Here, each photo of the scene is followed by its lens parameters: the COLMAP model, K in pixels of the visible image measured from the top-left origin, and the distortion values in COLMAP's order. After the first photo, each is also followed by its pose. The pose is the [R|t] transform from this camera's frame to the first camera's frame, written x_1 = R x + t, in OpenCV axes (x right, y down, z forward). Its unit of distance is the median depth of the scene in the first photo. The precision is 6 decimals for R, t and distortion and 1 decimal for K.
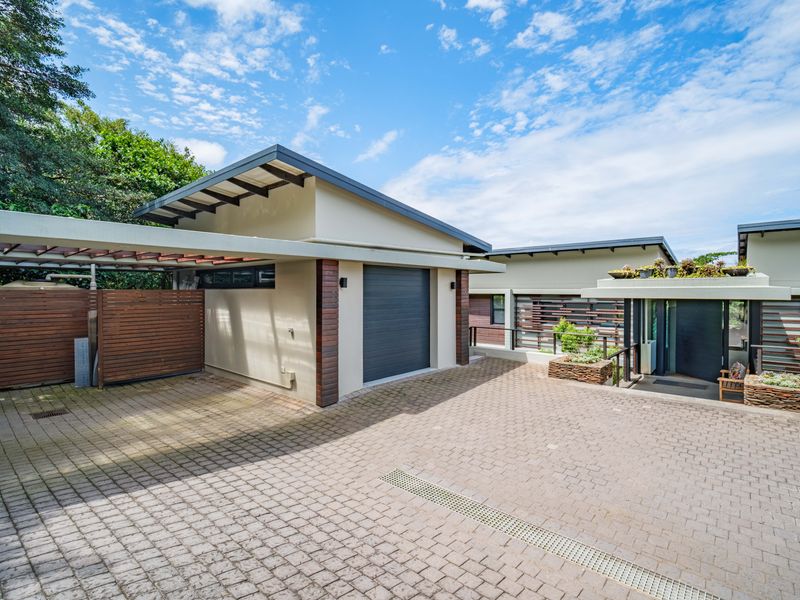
lens RADIAL K [[452.2, 0, 400.1], [0, 452.2, 320.1], [0, 0, 1]] dist [-0.002345, -0.001194]
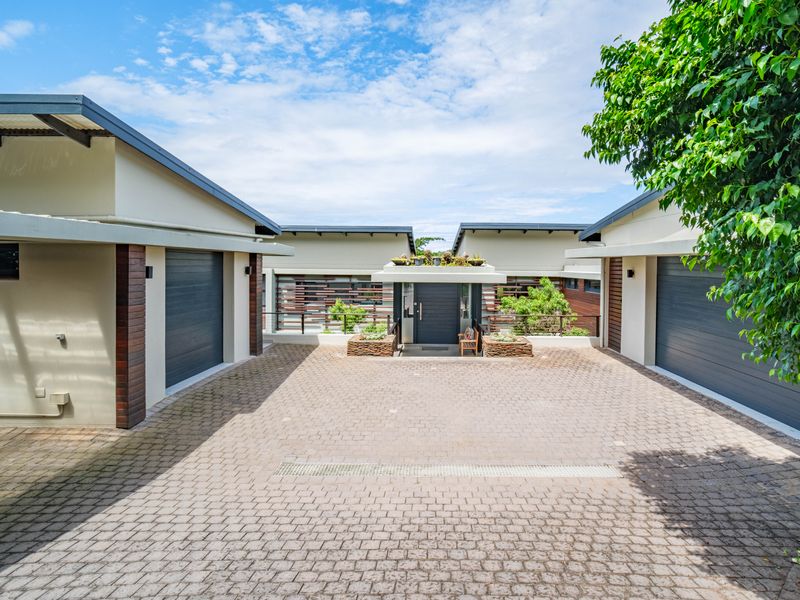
lens RADIAL K [[747.0, 0, 400.0], [0, 747.0, 300.0], [0, 0, 1]] dist [-0.000253, -0.002582]
pose [[0.634676, -0.064377, 0.770092, -0.809230], [0.025621, 0.997729, 0.062291, -0.097363], [-0.772353, -0.019804, 0.634885, -0.190717]]
